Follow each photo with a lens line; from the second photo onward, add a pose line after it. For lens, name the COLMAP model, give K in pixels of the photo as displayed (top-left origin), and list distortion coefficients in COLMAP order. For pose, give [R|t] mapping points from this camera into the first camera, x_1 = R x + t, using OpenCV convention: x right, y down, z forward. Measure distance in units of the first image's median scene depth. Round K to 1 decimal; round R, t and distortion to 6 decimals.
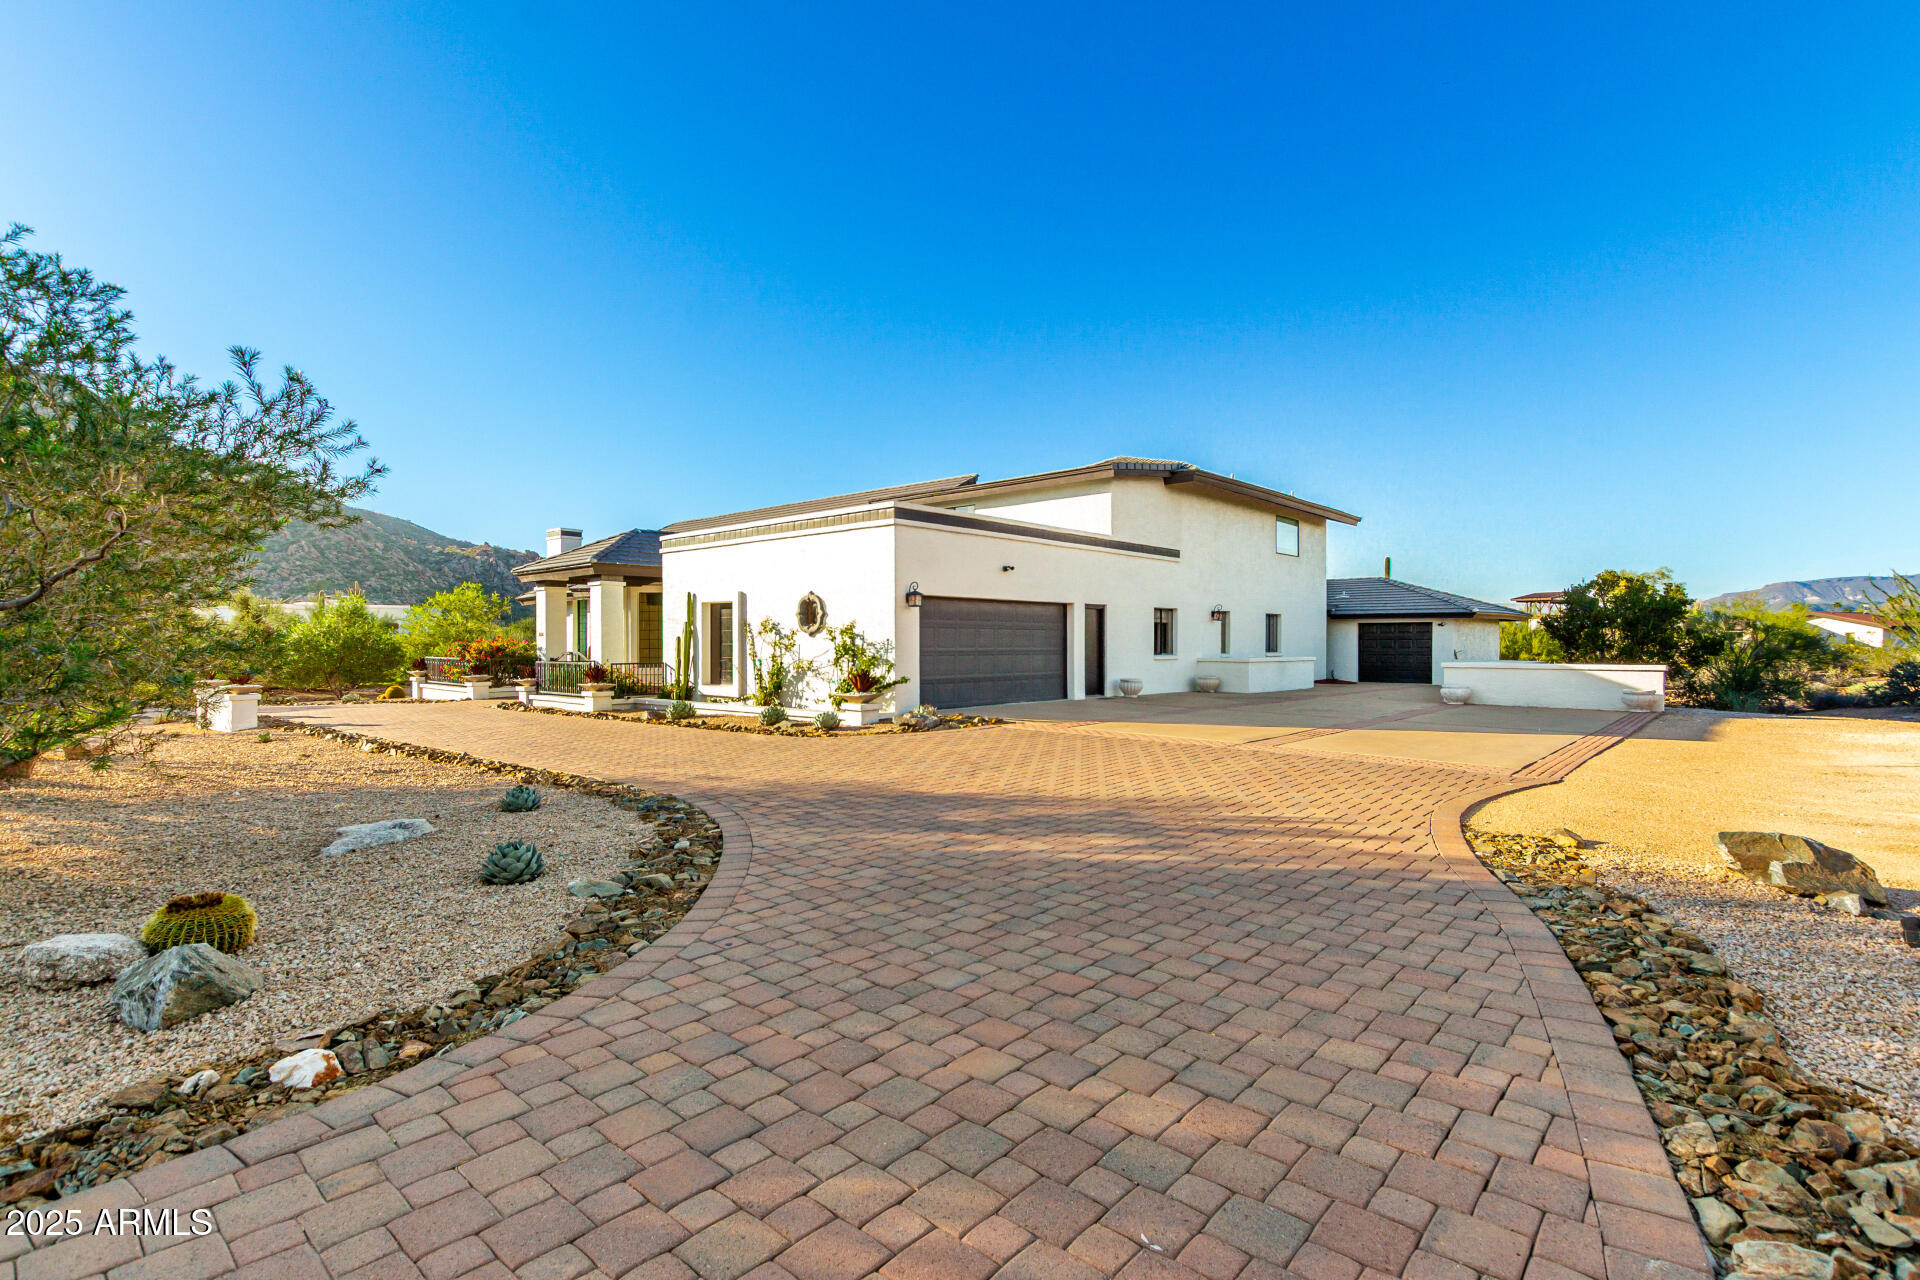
lens RADIAL K [[865.8, 0, 960.0], [0, 865.8, 640.0], [0, 0, 1]] dist [0.001855, -0.000110]
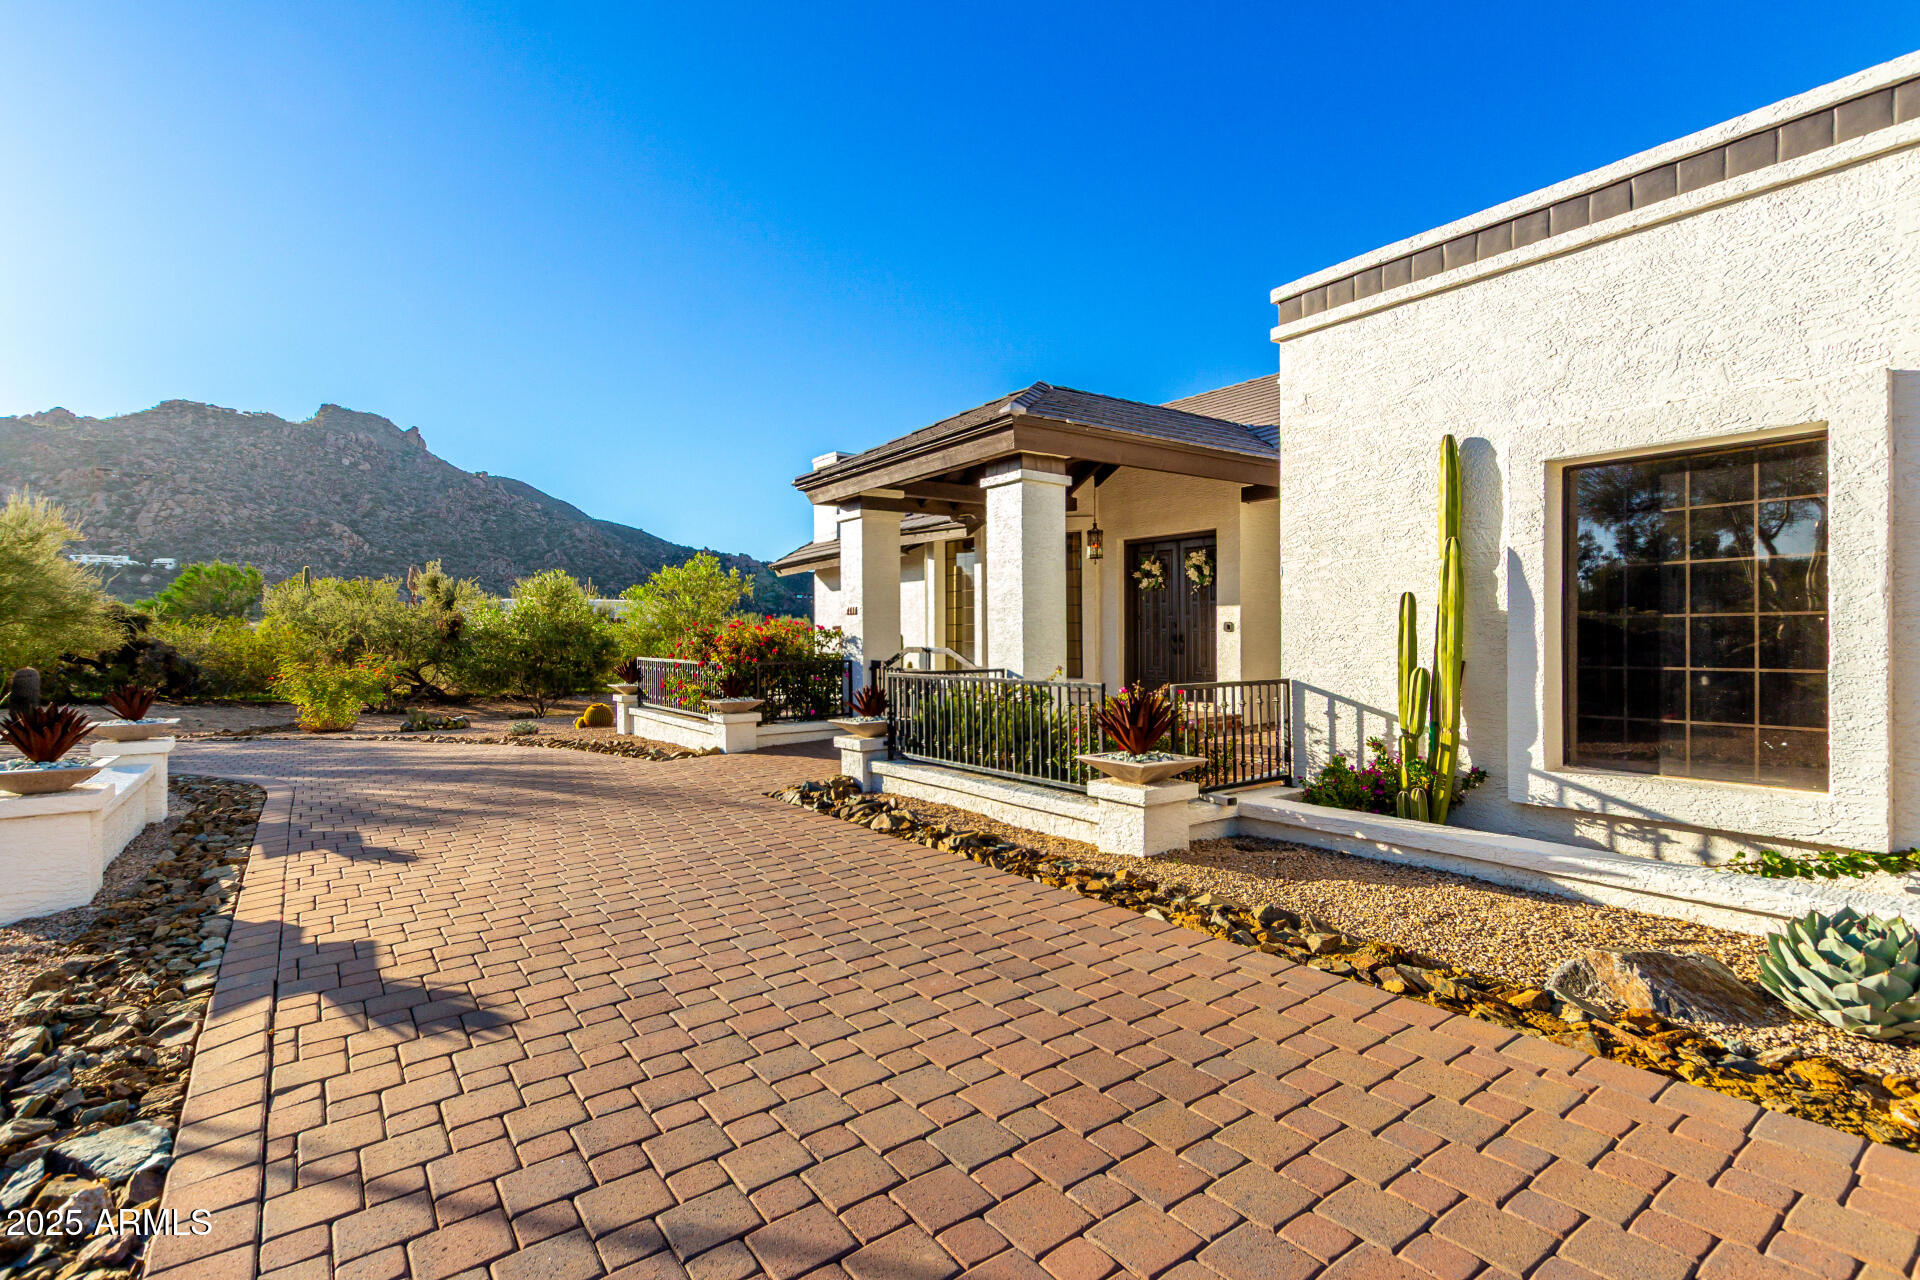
lens RADIAL K [[879.4, 0, 954.7], [0, 879.4, 643.0], [0, 0, 1]] dist [0.001395, -0.000122]
pose [[0.974759, -0.001025, -0.223258, -0.334791], [0.002500, 0.999977, 0.006325, 0.008248], [0.223246, -0.006723, 0.974739, 0.564287]]
